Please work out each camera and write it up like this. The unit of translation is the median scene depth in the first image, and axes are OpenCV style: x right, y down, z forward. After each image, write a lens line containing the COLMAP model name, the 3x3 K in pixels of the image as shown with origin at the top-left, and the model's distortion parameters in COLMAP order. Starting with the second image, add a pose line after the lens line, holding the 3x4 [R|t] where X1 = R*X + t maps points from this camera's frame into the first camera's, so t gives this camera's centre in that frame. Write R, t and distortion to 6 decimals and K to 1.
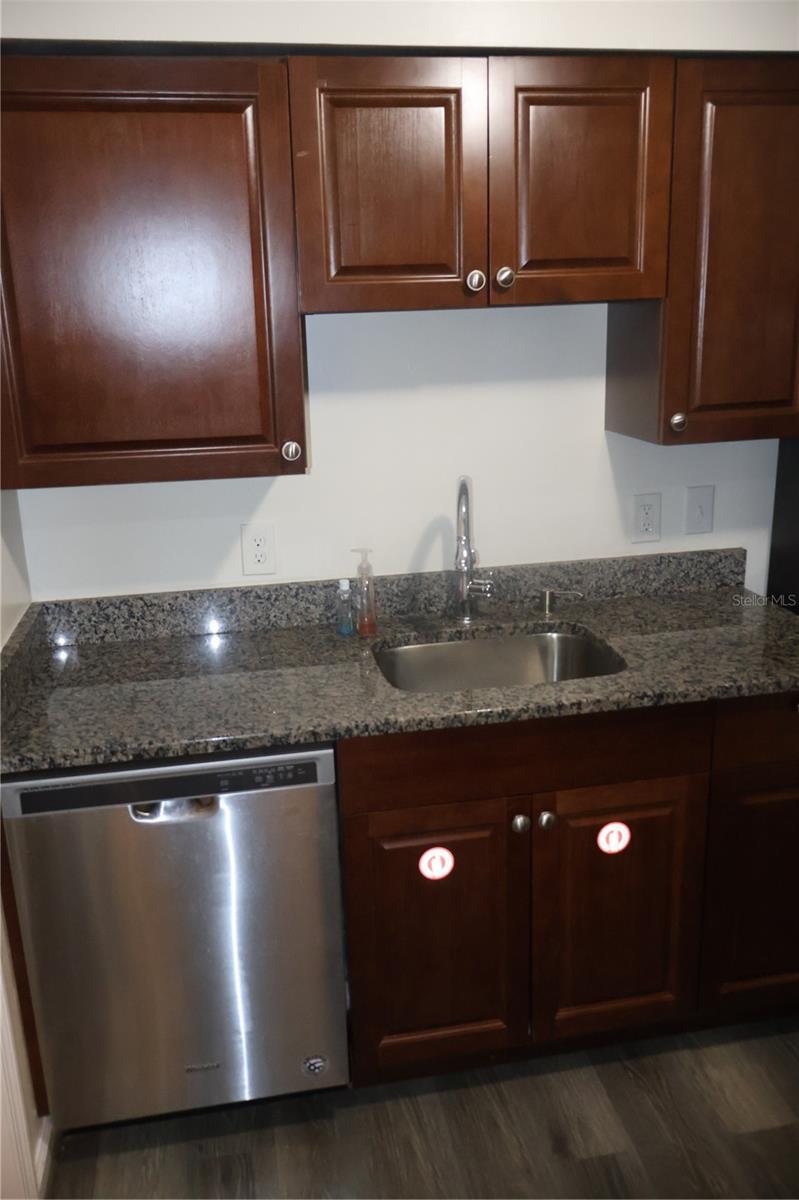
lens RADIAL K [[1002.1, 0, 399.5], [0, 1002.1, 600.0], [0, 0, 1]] dist [0.000195, 0.004345]
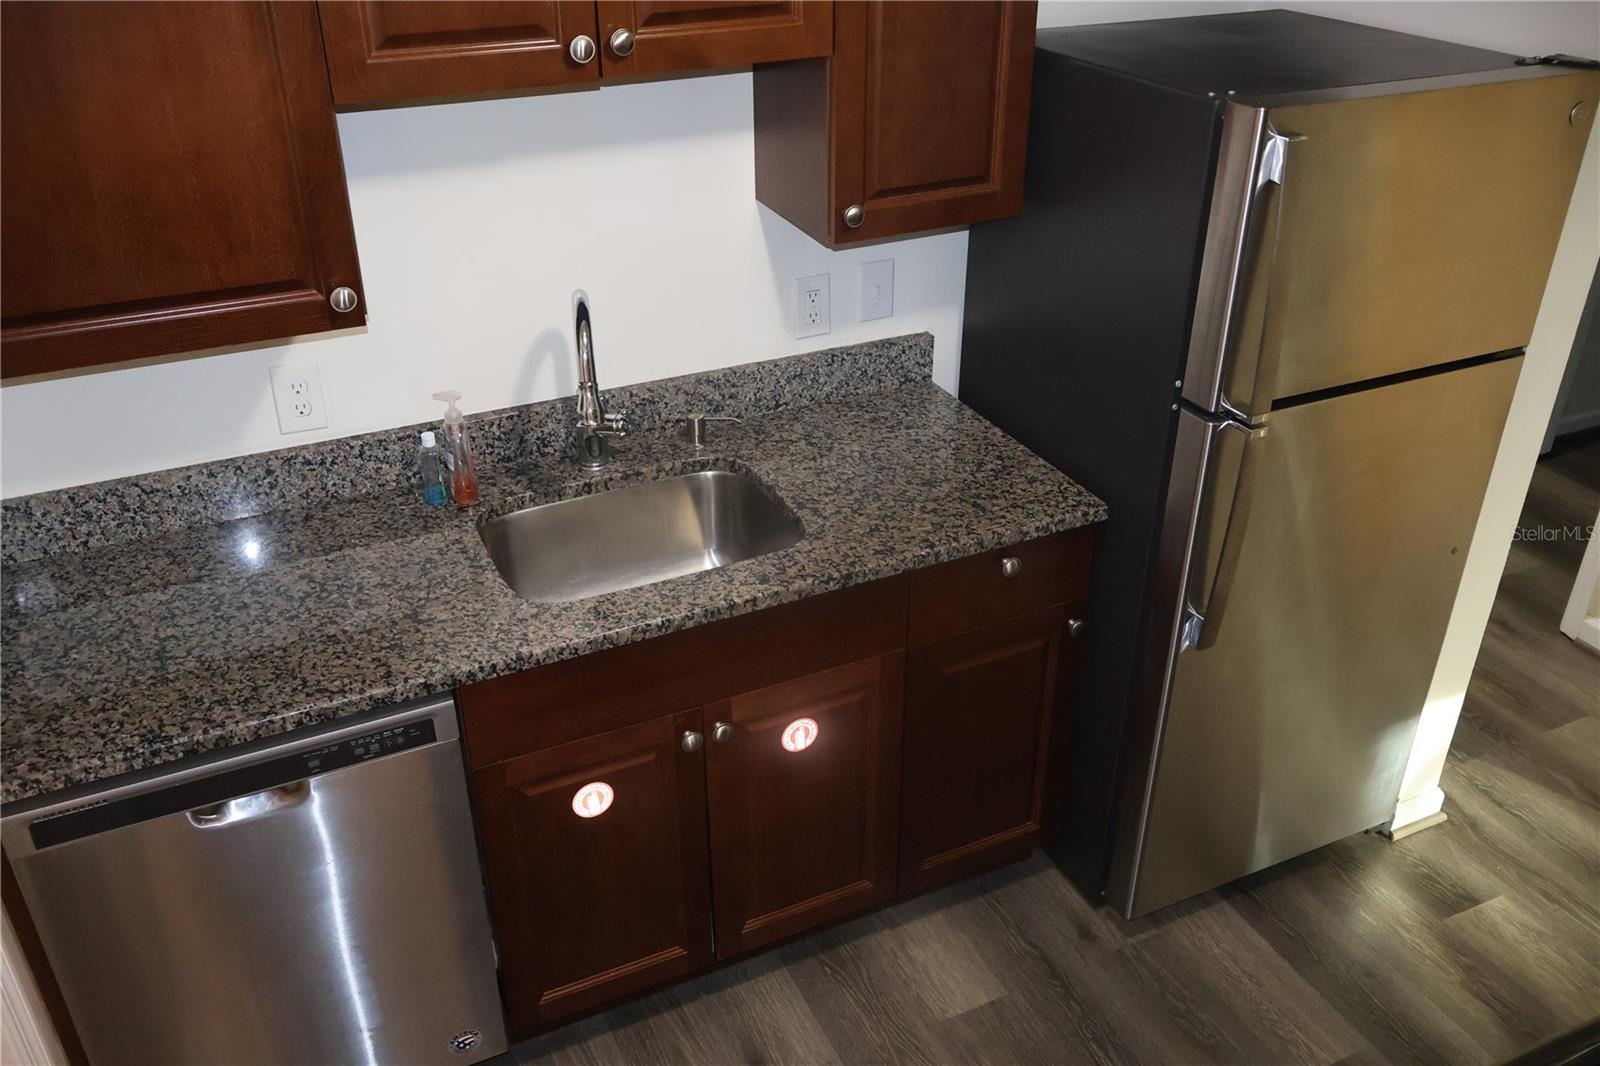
lens RADIAL K [[1337.0, 0, 800.0], [0, 1337.0, 533.0], [0, 0, 1]] dist [-0.000255, 0.004810]
pose [[0.966223, -0.102677, 0.236370, -0.033701], [0.046167, 0.971328, 0.233218, -0.185819], [-0.253539, -0.214428, 0.943260, -0.023705]]
